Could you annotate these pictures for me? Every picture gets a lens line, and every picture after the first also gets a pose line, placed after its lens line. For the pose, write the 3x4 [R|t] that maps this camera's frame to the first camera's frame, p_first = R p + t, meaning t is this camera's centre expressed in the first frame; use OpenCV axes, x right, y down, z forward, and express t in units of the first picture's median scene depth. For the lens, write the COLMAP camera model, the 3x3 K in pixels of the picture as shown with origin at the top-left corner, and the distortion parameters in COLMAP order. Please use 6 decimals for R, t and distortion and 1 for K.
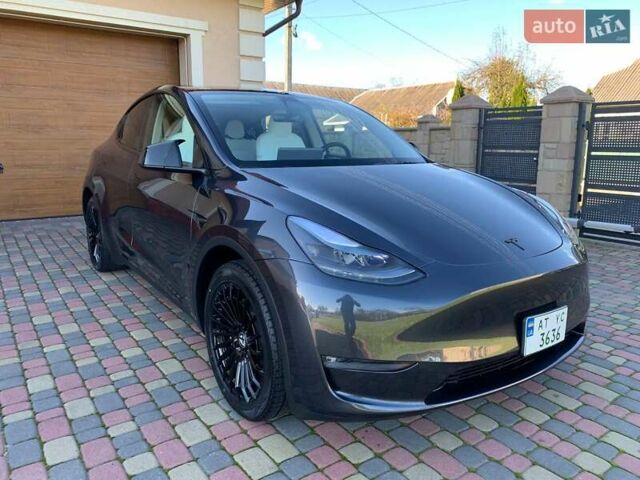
lens RADIAL K [[490.1, 0, 323.1], [0, 490.1, 239.8], [0, 0, 1]] dist [0.016521, -0.016592]
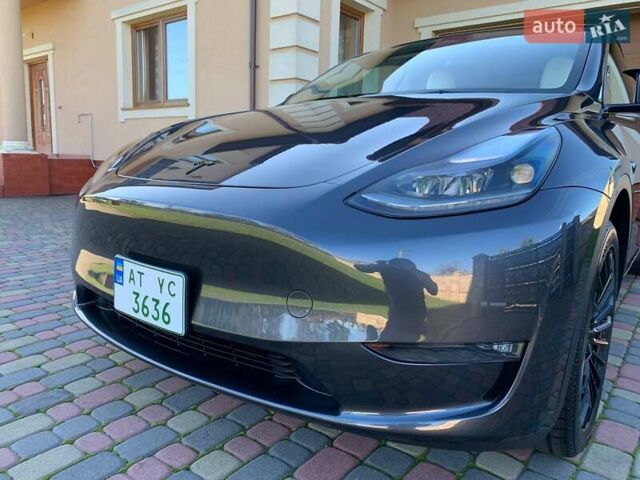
lens RADIAL K [[490.1, 0, 313.8], [0, 490.1, 239.4], [0, 0, 1]] dist [0.016521, -0.016592]
pose [[0.287555, 0.159807, -0.944338, 0.765460], [-0.215337, 0.971525, 0.098836, 0.002450], [0.933243, 0.174929, 0.313780, 0.679127]]
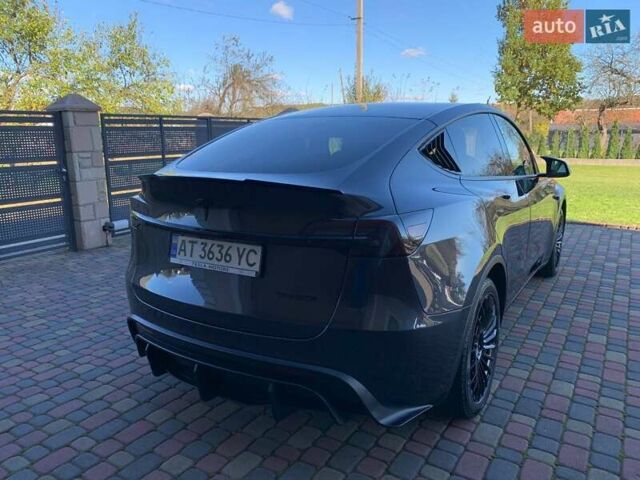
lens RADIAL K [[490.1, 0, 318.9], [0, 490.1, 239.0], [0, 0, 1]] dist [0.016521, -0.016592]
pose [[-0.377711, -0.202533, 0.903502, -1.338574], [0.189557, 0.938203, 0.289556, -0.494727], [-0.906313, 0.280633, -0.315978, 2.017390]]
